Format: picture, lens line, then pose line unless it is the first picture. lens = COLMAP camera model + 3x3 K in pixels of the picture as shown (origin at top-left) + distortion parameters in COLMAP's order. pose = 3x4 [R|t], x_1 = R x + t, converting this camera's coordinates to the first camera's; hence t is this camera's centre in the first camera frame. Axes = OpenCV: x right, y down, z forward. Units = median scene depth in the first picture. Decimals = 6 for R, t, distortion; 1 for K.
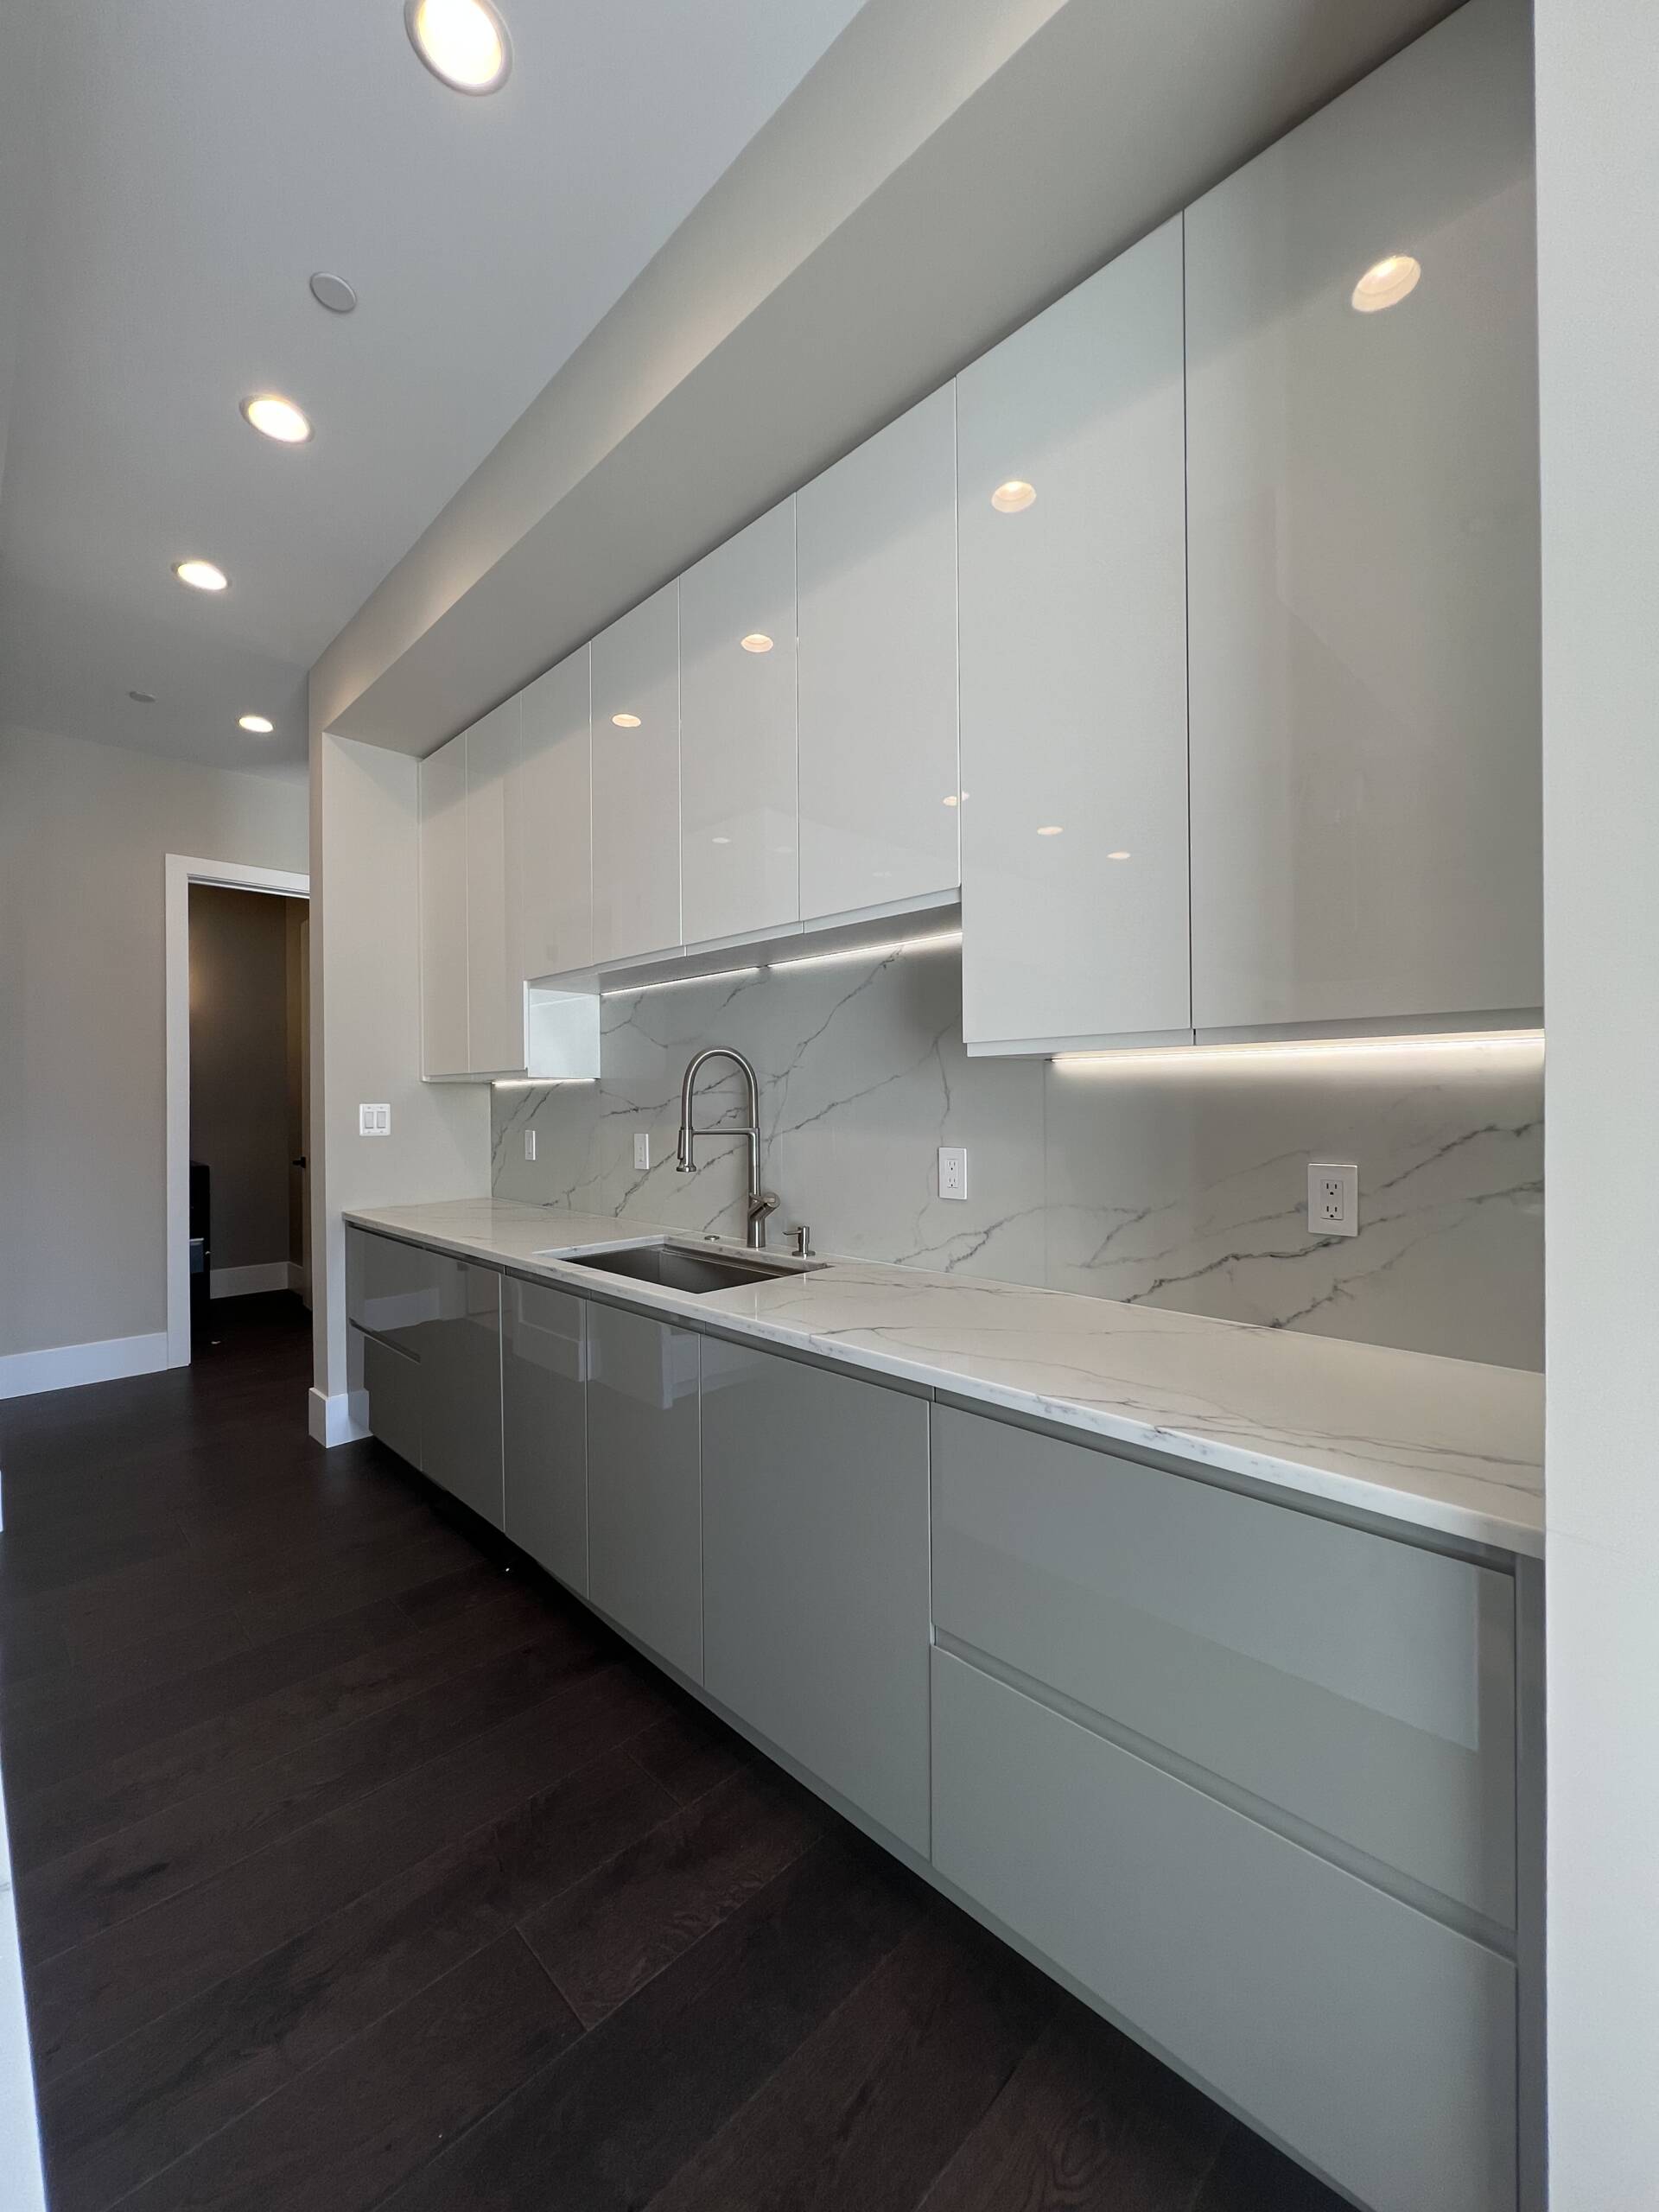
lens RADIAL K [[890.8, 0, 828.4], [0, 890.8, 1112.2], [0, 0, 1]] dist [-0.001988, 0.000038]
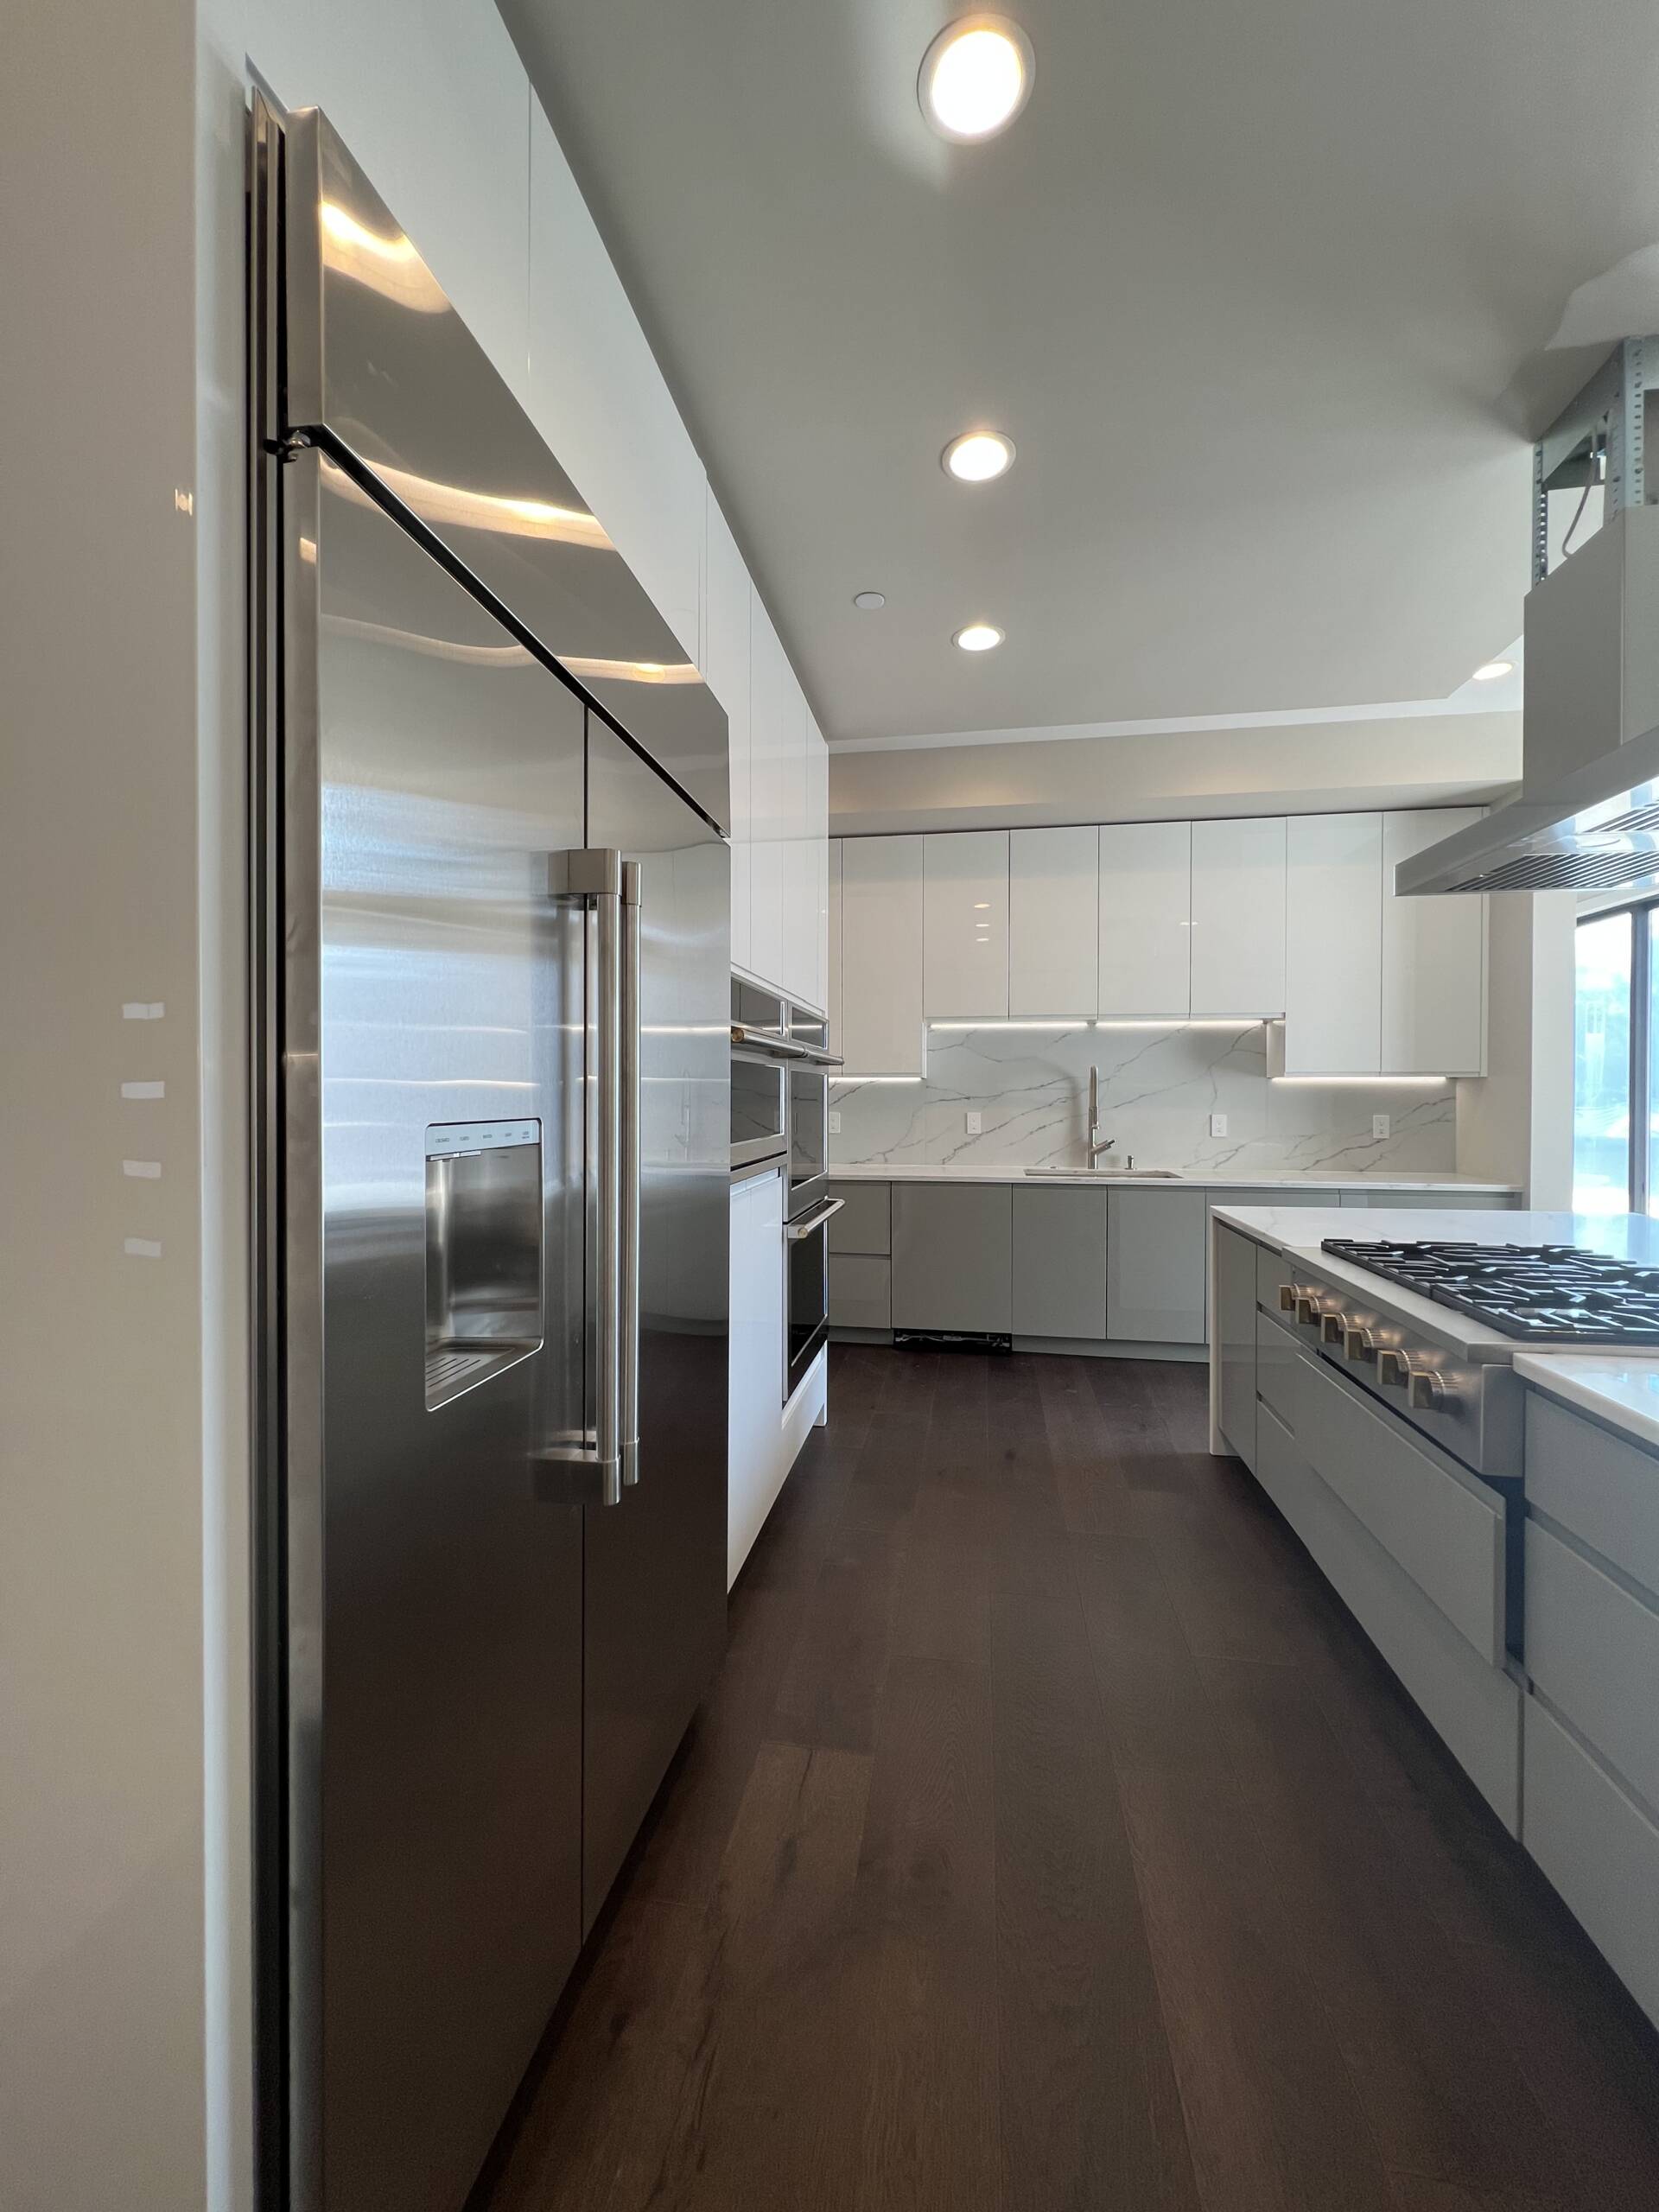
lens RADIAL K [[890.8, 0, 821.7], [0, 890.8, 1108.4], [0, 0, 1]] dist [-0.001988, 0.000038]
pose [[0.820491, -0.007992, 0.571603, -2.013394], [0.002962, 0.999948, 0.009728, -0.001132], [-0.571651, -0.006289, 0.820473, -0.302387]]
